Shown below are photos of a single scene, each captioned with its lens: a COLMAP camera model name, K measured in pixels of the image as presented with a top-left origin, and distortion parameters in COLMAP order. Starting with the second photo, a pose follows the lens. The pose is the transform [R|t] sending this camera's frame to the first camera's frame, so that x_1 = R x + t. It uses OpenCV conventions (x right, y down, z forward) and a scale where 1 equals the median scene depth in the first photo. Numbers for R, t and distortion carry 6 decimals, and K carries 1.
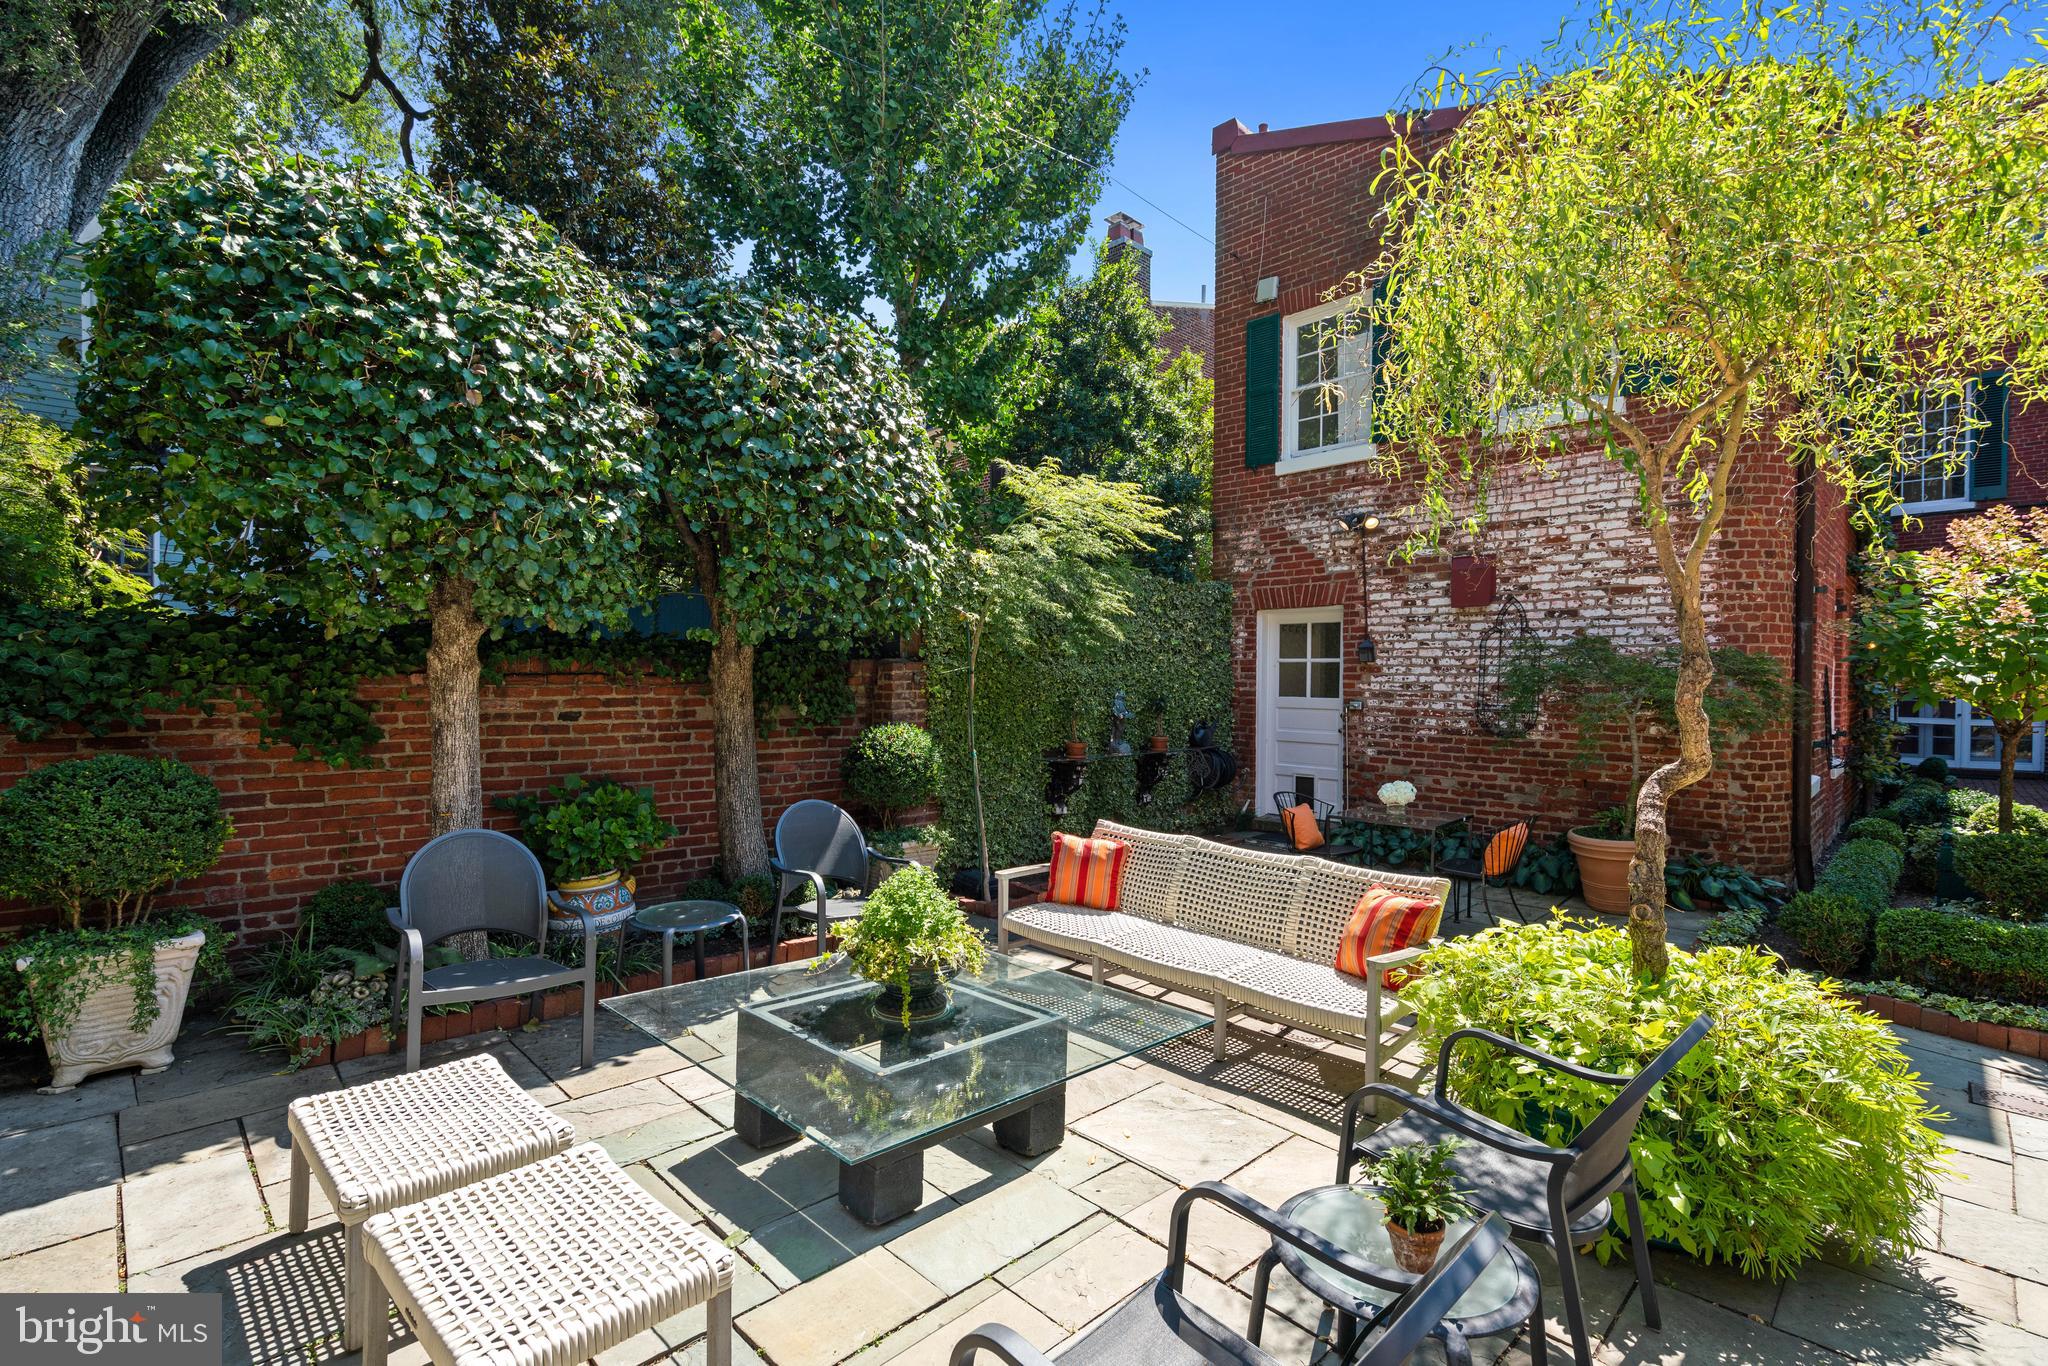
lens RADIAL K [[941.8, 0, 1018.1], [0, 941.8, 686.8], [0, 0, 1]] dist [-0.015943, 0.015084]
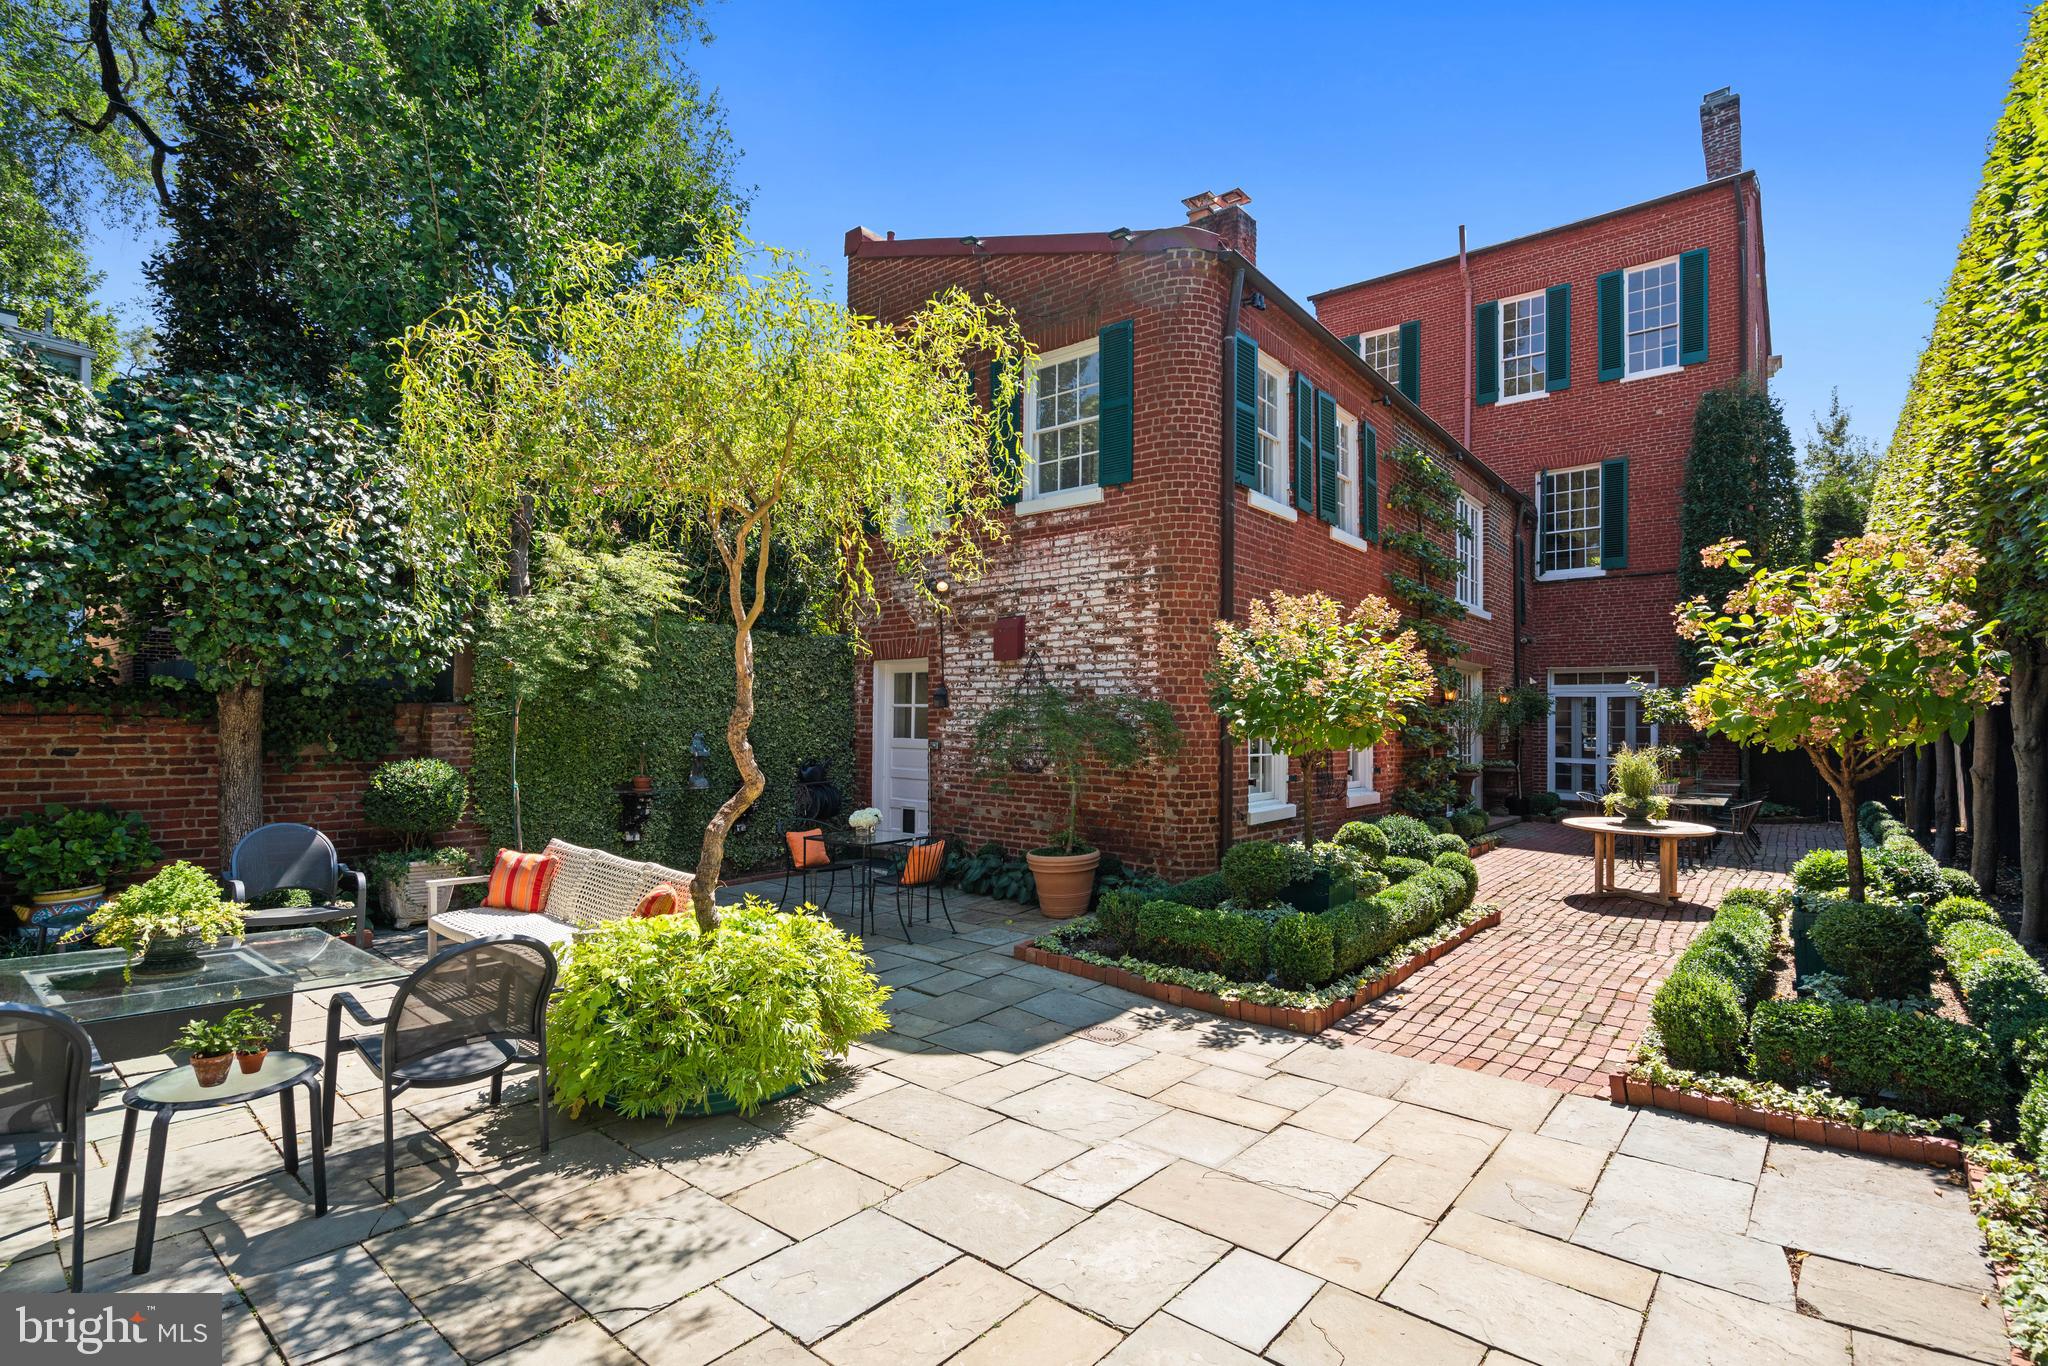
lens RADIAL K [[962.8, 0, 1025.7], [0, 962.8, 703.4], [0, 0, 1]] dist [-0.009179, 0.006917]
pose [[0.995479, 0.005514, 0.094818, 0.527182], [-0.002929, 0.999621, -0.027386, 0.000927], [-0.094933, 0.026984, 0.995118, -0.253711]]
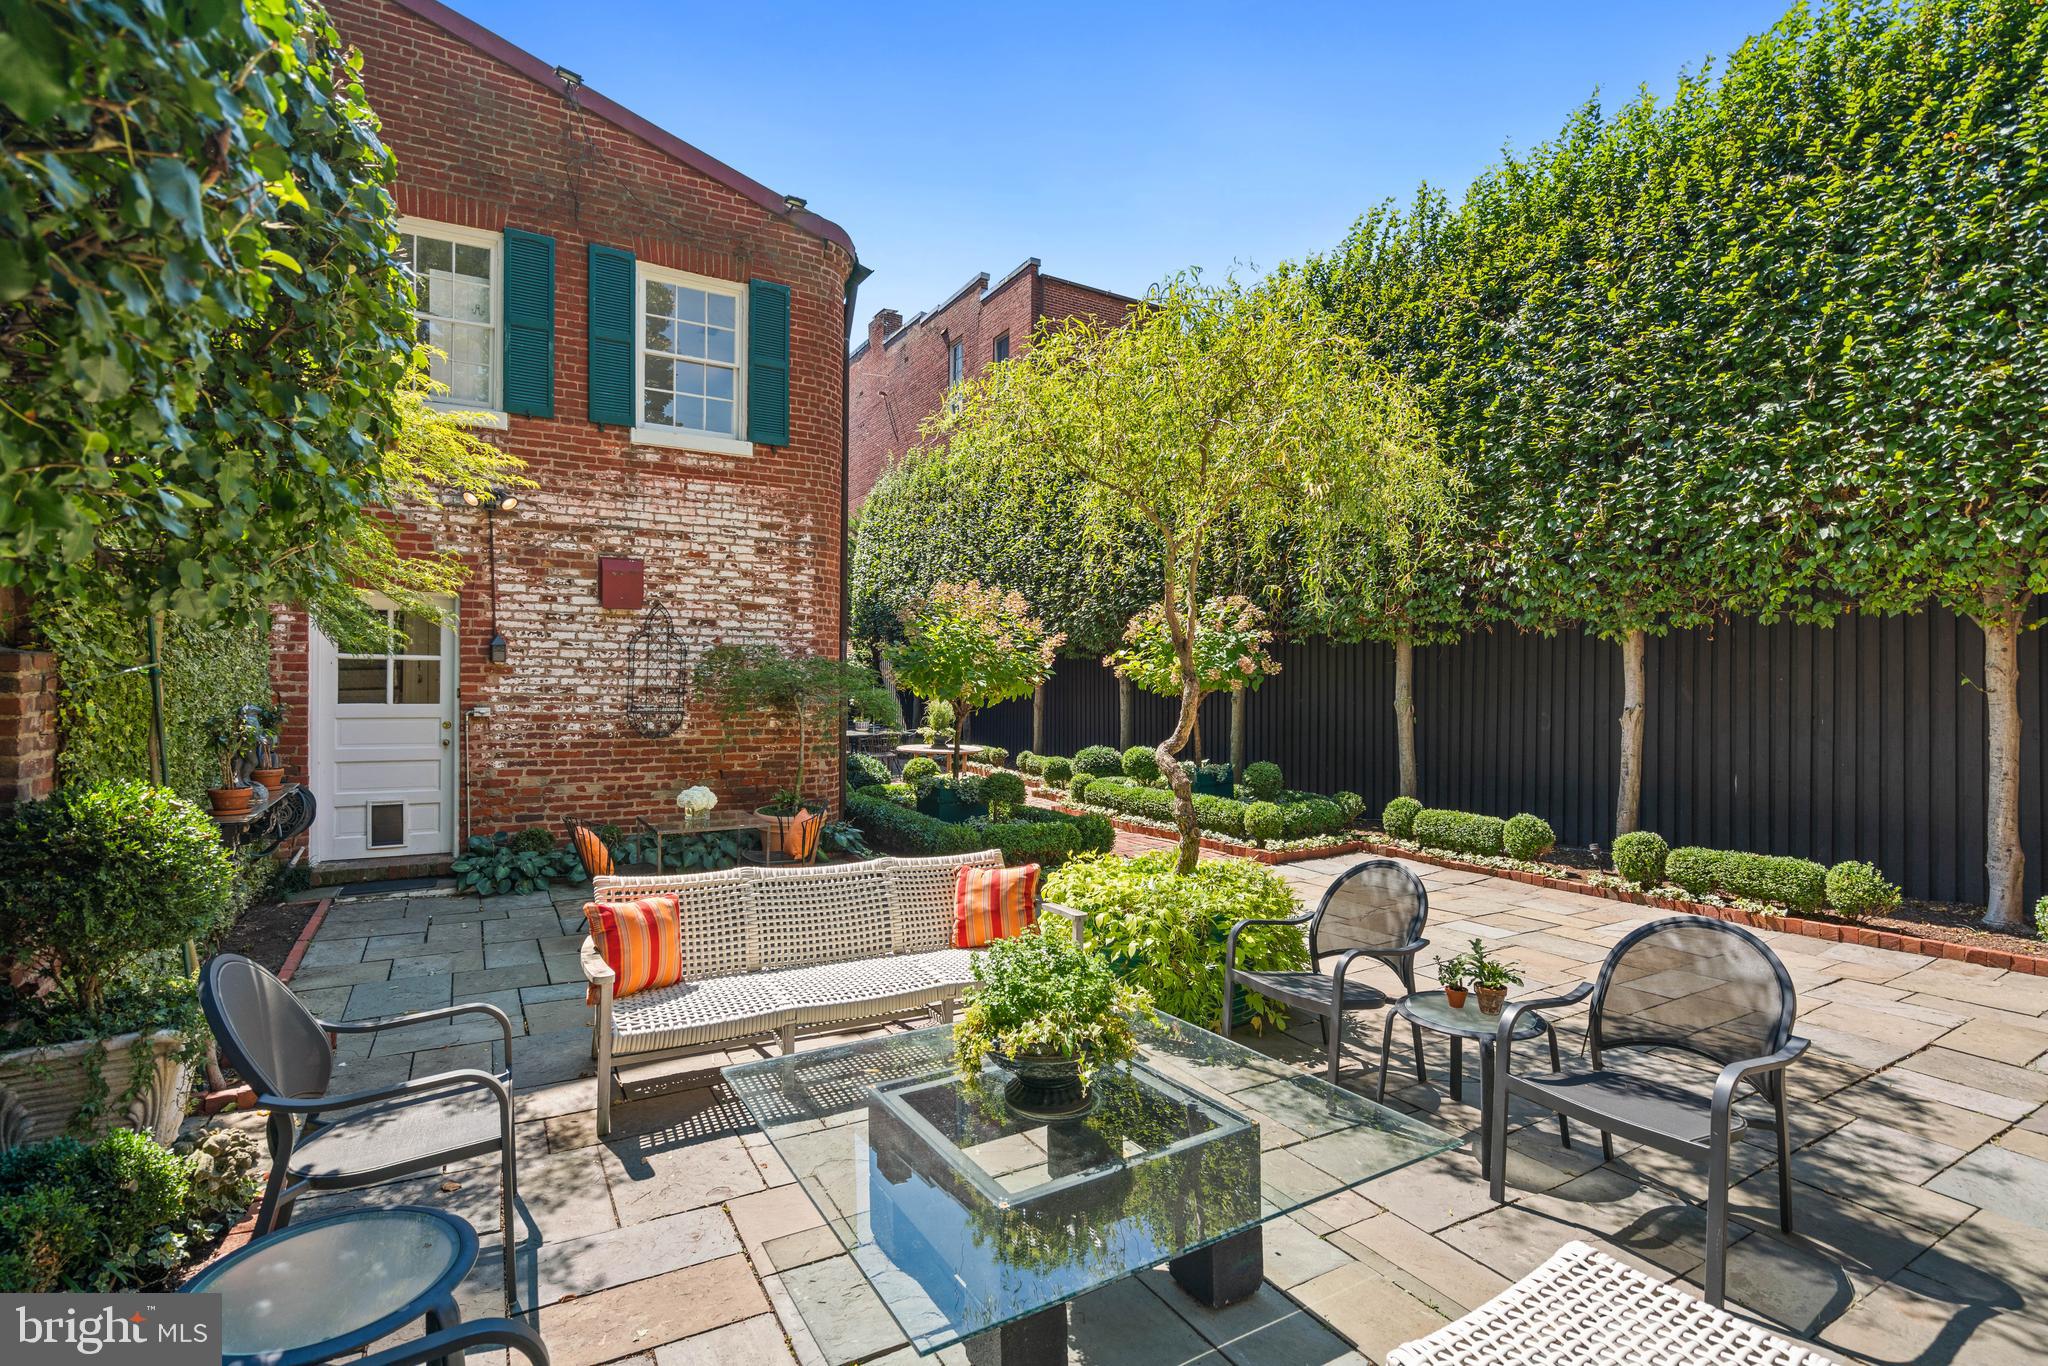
lens RADIAL K [[941.8, 0, 1018.1], [0, 941.8, 686.8], [0, 0, 1]] dist [-0.015943, 0.015084]
pose [[0.255354, -0.008553, 0.966810, -0.505866], [0.001697, 0.999963, 0.008398, -0.013834], [-0.966846, -0.000504, 0.255359, 0.453550]]
